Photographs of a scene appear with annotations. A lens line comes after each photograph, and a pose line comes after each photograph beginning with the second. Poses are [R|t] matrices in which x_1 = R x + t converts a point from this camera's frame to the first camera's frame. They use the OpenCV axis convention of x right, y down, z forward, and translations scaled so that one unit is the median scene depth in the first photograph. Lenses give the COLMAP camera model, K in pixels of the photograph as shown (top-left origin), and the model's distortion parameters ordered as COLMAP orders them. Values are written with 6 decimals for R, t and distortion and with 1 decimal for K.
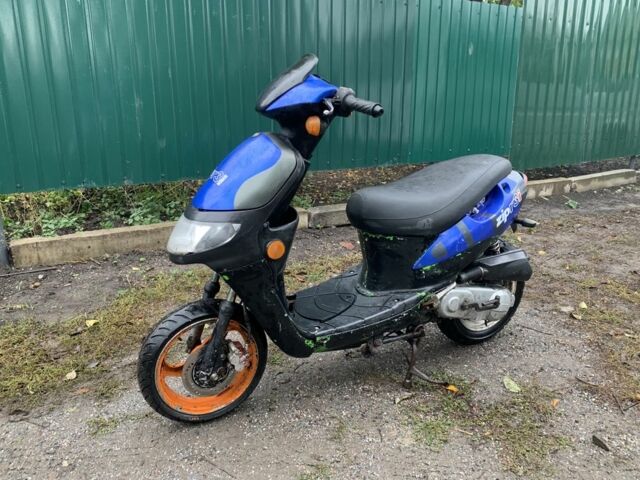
lens RADIAL K [[502.0, 0, 320.0], [0, 502.0, 240.0], [0, 0, 1]] dist [0.004738, -0.001479]
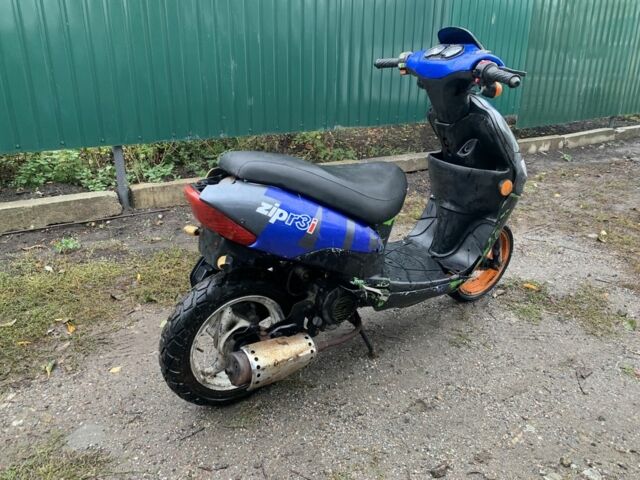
lens RADIAL K [[487.1, 0, 320.0], [0, 487.1, 240.0], [0, 0, 1]] dist [0.007391, -0.001580]
pose [[0.997184, -0.016198, 0.073229, -0.220224], [0.010616, 0.997053, 0.075983, 0.037733], [-0.074244, -0.074992, 0.994416, -0.133028]]
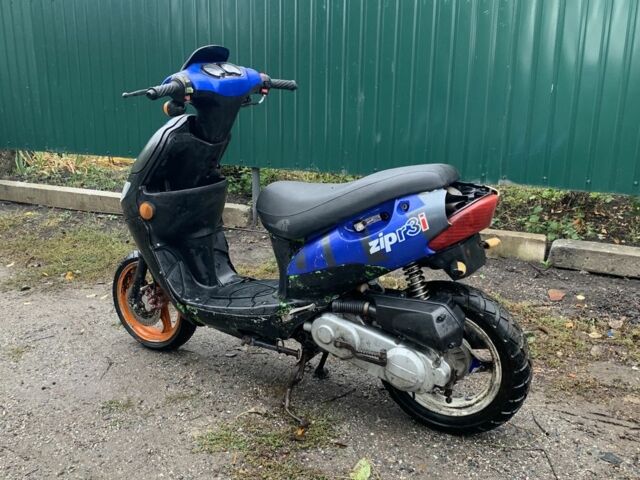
lens RADIAL K [[596.0, 0, 320.0], [0, 596.0, 240.0], [0, 0, 1]] dist [0.143895, -0.271879]
pose [[0.540251, 0.196508, -0.818238, 0.585634], [-0.234741, 0.968947, 0.077712, -0.054897], [0.808100, 0.150090, 0.569603, 0.230932]]
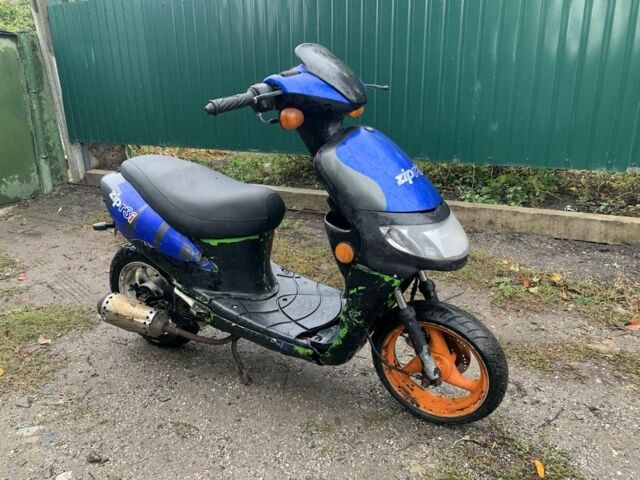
lens RADIAL K [[485.5, 0, 320.0], [0, 485.5, 240.0], [0, 0, 1]] dist [-0.018415, -0.006807]
pose [[0.510217, 0.244543, -0.824547, 0.339263], [-0.213185, 0.964764, 0.154213, -0.041679], [0.833205, 0.097099, 0.544372, 0.173206]]
